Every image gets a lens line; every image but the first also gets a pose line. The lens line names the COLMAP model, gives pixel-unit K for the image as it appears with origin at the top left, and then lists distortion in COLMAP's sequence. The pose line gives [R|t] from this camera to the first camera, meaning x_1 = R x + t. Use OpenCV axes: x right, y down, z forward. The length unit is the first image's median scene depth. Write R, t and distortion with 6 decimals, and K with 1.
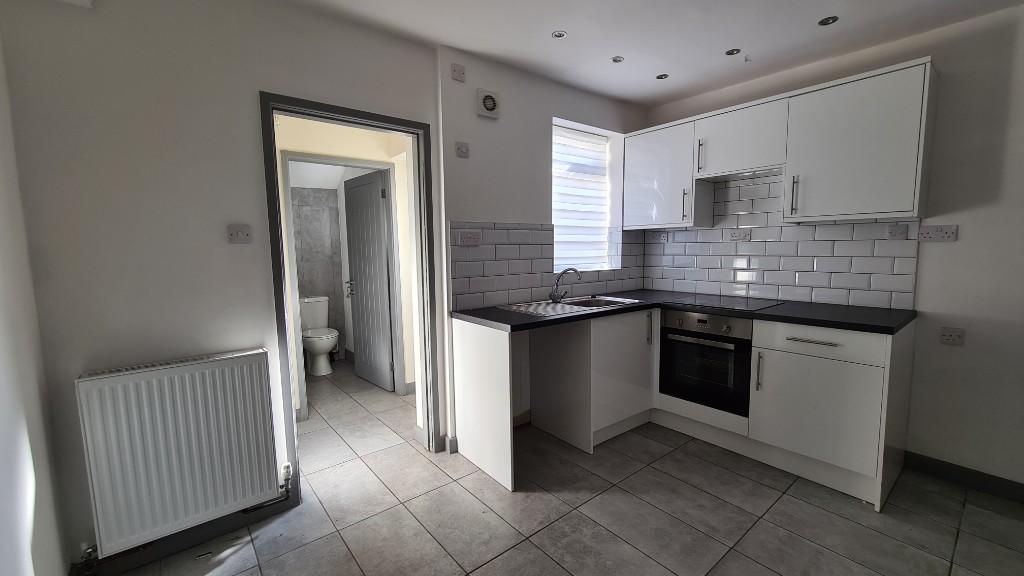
lens RADIAL K [[416.8, 0, 527.9], [0, 416.8, 289.2], [0, 0, 1]] dist [0.000023, -0.000401]
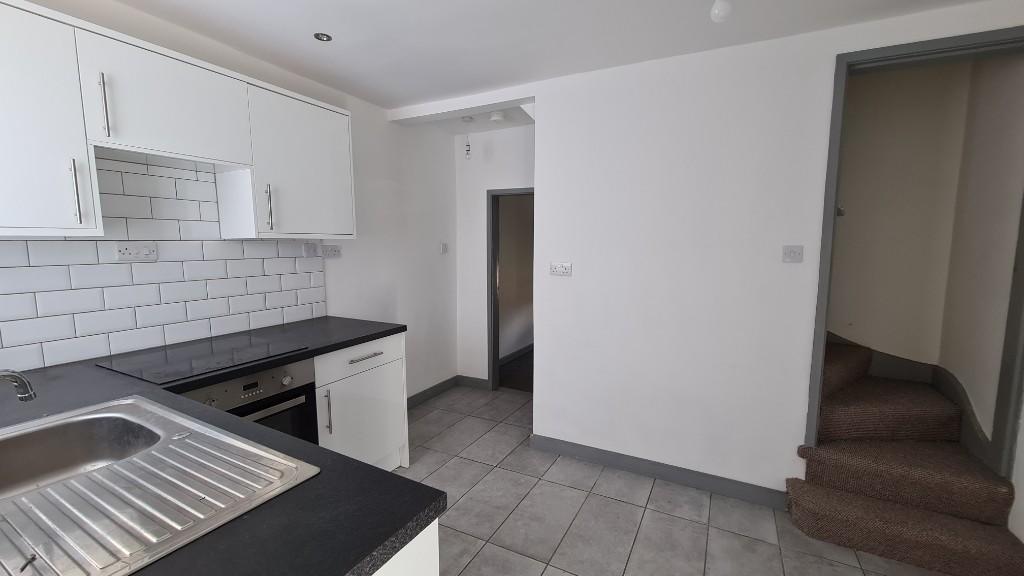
lens RADIAL K [[416.8, 0, 516.6], [0, 416.8, 289.9], [0, 0, 1]] dist [0.000023, -0.000401]
pose [[-0.383986, -0.095656, 0.918371, -0.334945], [0.093557, 0.985470, 0.141763, -0.127321], [-0.918587, 0.140355, -0.369458, 0.840149]]
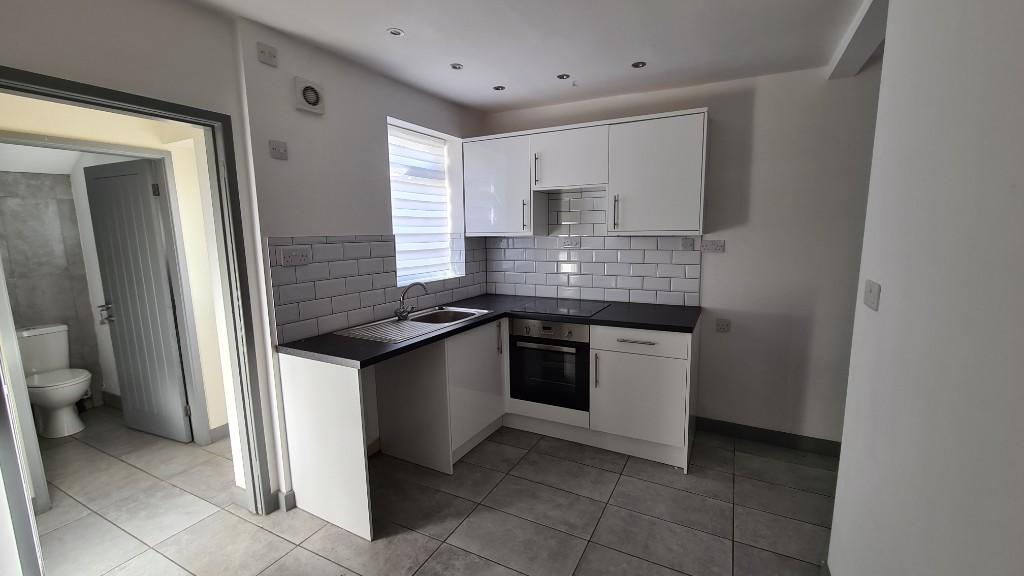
lens RADIAL K [[416.8, 0, 527.5], [0, 416.8, 289.5], [0, 0, 1]] dist [0.000023, -0.000401]
pose [[0.918534, -0.056175, 0.391330, -0.041570], [0.042469, 0.998146, 0.043598, -0.071055], [-0.393054, -0.023426, 0.919217, 0.037503]]
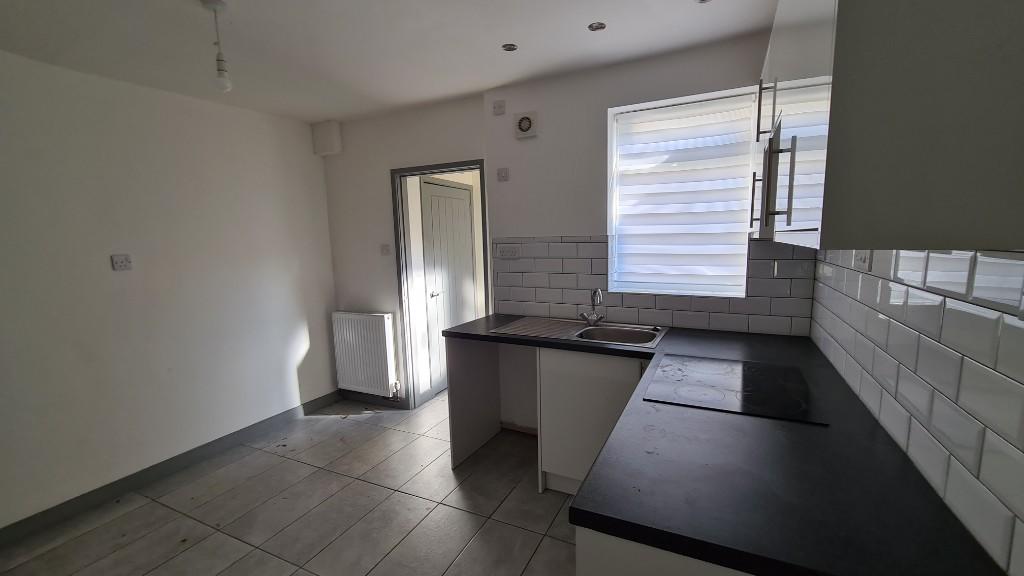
lens RADIAL K [[416.8, 0, 518.5], [0, 416.8, 292.0], [0, 0, 1]] dist [0.000023, -0.000401]
pose [[0.418653, 0.121265, -0.900014, 0.895390], [-0.077704, 0.992194, 0.097539, -0.126139], [0.904816, 0.029100, 0.424807, 0.547137]]
